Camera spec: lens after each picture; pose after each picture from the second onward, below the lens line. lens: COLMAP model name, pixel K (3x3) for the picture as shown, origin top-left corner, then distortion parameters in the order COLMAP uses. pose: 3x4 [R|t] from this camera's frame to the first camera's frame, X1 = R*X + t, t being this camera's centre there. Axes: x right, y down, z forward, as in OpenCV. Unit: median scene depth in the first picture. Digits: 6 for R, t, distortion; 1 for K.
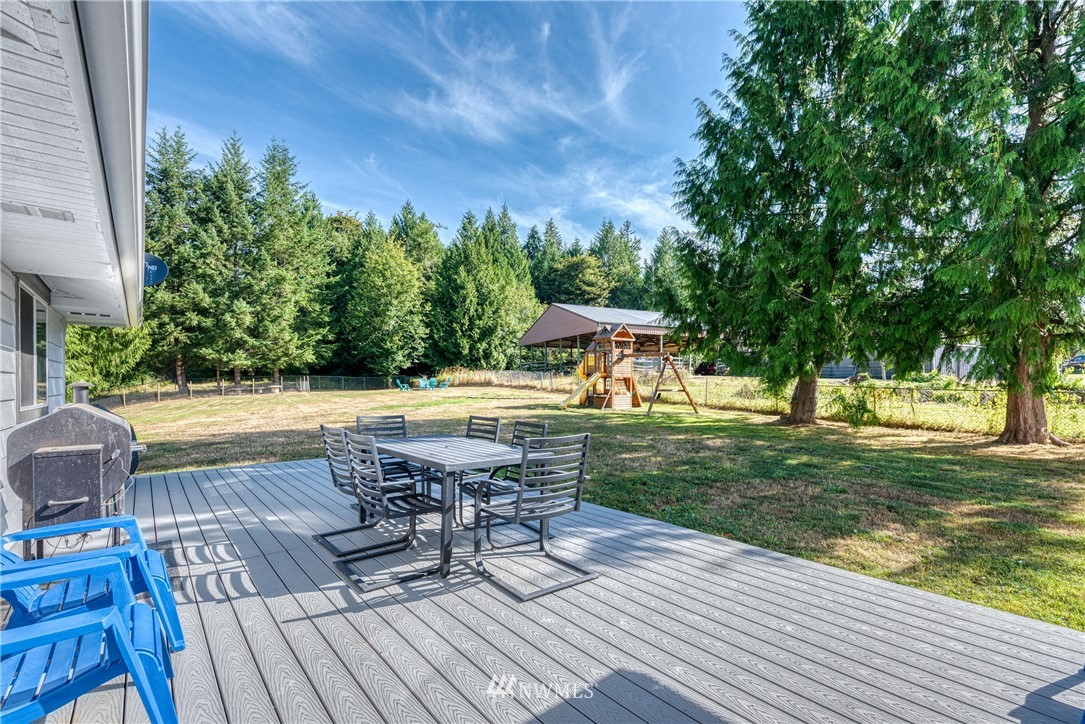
lens RADIAL K [[475.6, 0, 566.0], [0, 475.6, 389.1], [0, 0, 1]] dist [0.002465, -0.000498]
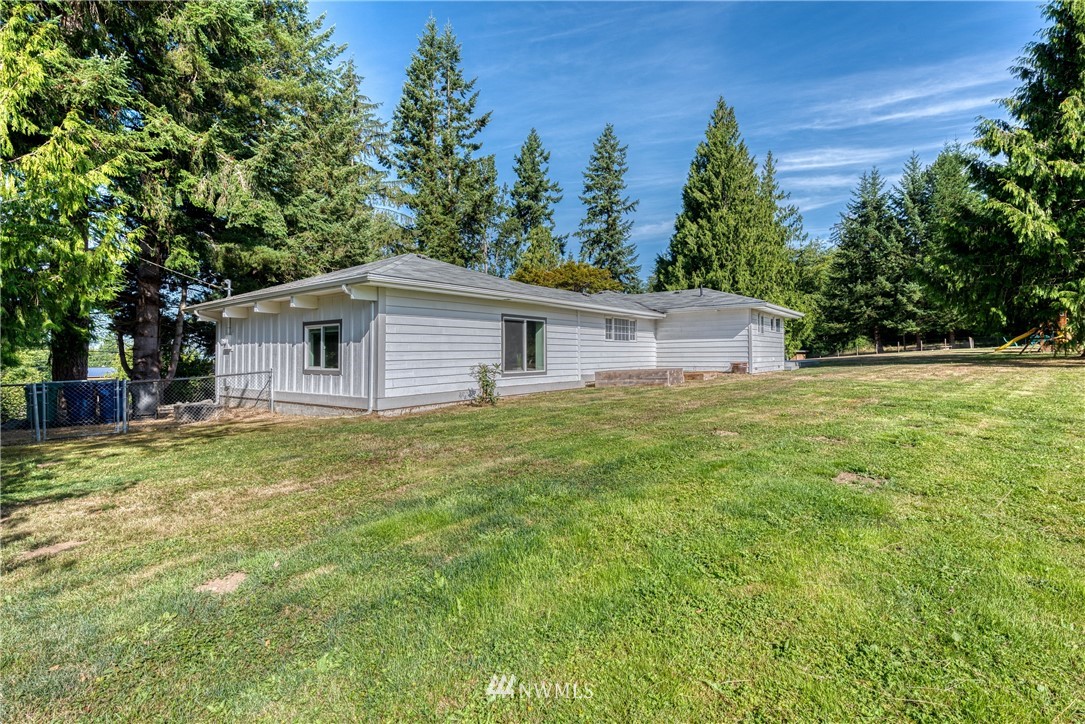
lens RADIAL K [[475.6, 0, 542.5], [0, 475.6, 353.7], [0, 0, 1]] dist [0.002465, -0.000498]
pose [[0.167076, 0.006306, -0.985924, 0.460942], [0.005119, 0.999961, 0.007263, -0.002571], [0.985931, -0.006261, 0.167037, -0.242157]]
